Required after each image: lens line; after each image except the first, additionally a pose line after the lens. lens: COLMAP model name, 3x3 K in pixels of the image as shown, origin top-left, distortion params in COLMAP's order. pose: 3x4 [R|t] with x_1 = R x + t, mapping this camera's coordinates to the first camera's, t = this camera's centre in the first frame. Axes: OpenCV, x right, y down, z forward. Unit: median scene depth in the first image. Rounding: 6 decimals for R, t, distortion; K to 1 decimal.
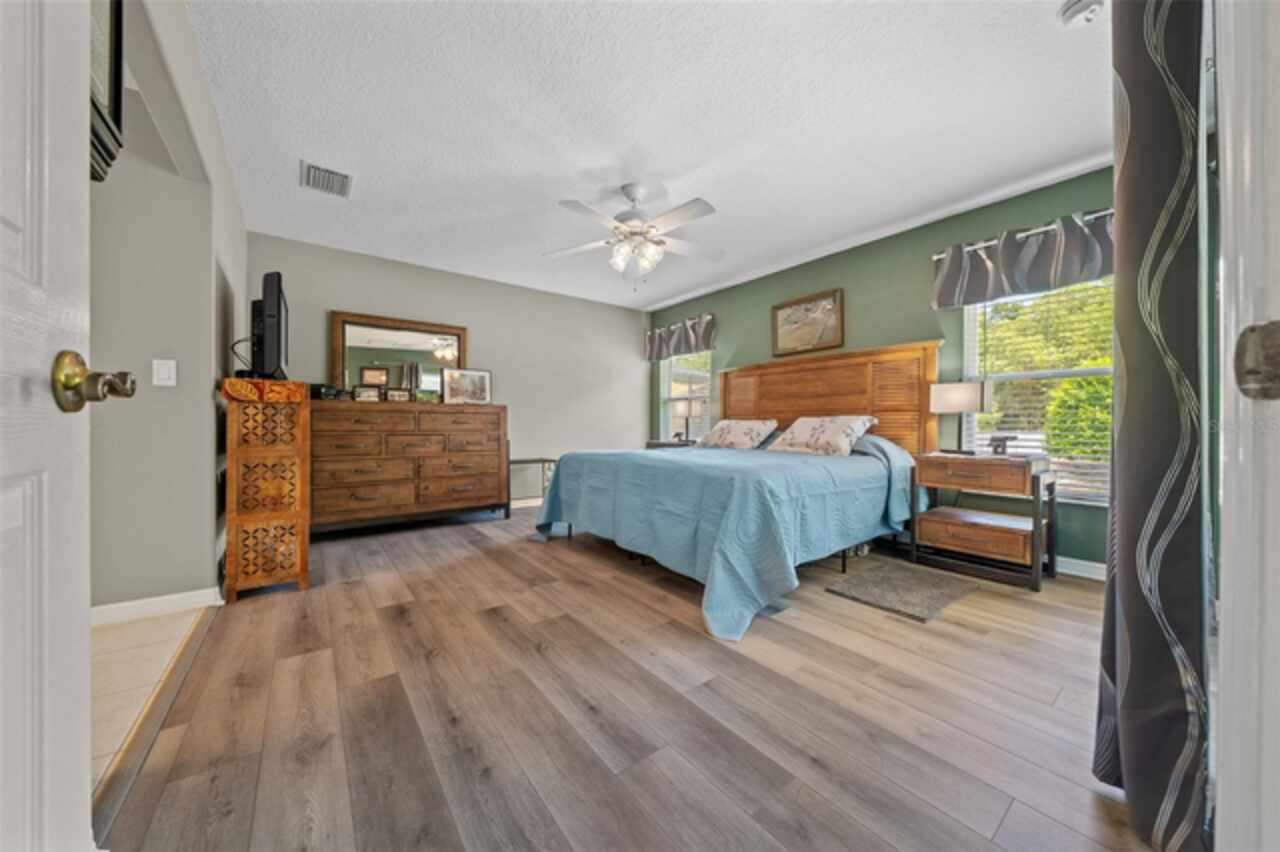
lens RADIAL K [[442.3, 0, 637.4], [0, 442.3, 423.5], [0, 0, 1]] dist [-0.001608, -0.000101]
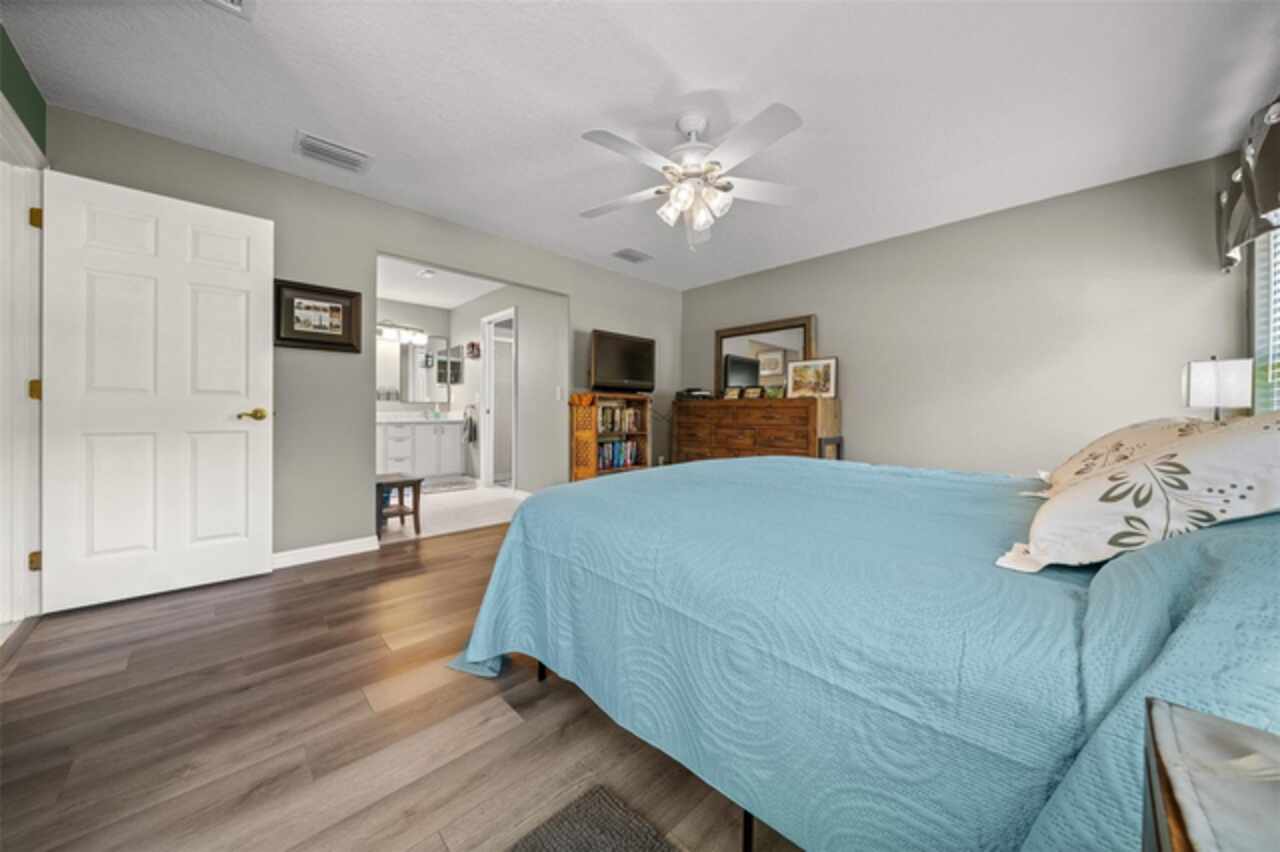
lens RADIAL K [[438.7, 0, 639.3], [0, 438.7, 413.9], [0, 0, 1]] dist [-0.000723, 0.000019]
pose [[0.111581, 0.002915, -0.993751, 0.544152], [-0.000412, 0.999996, 0.002887, -0.012874], [0.993755, 0.000087, 0.111582, 0.603307]]
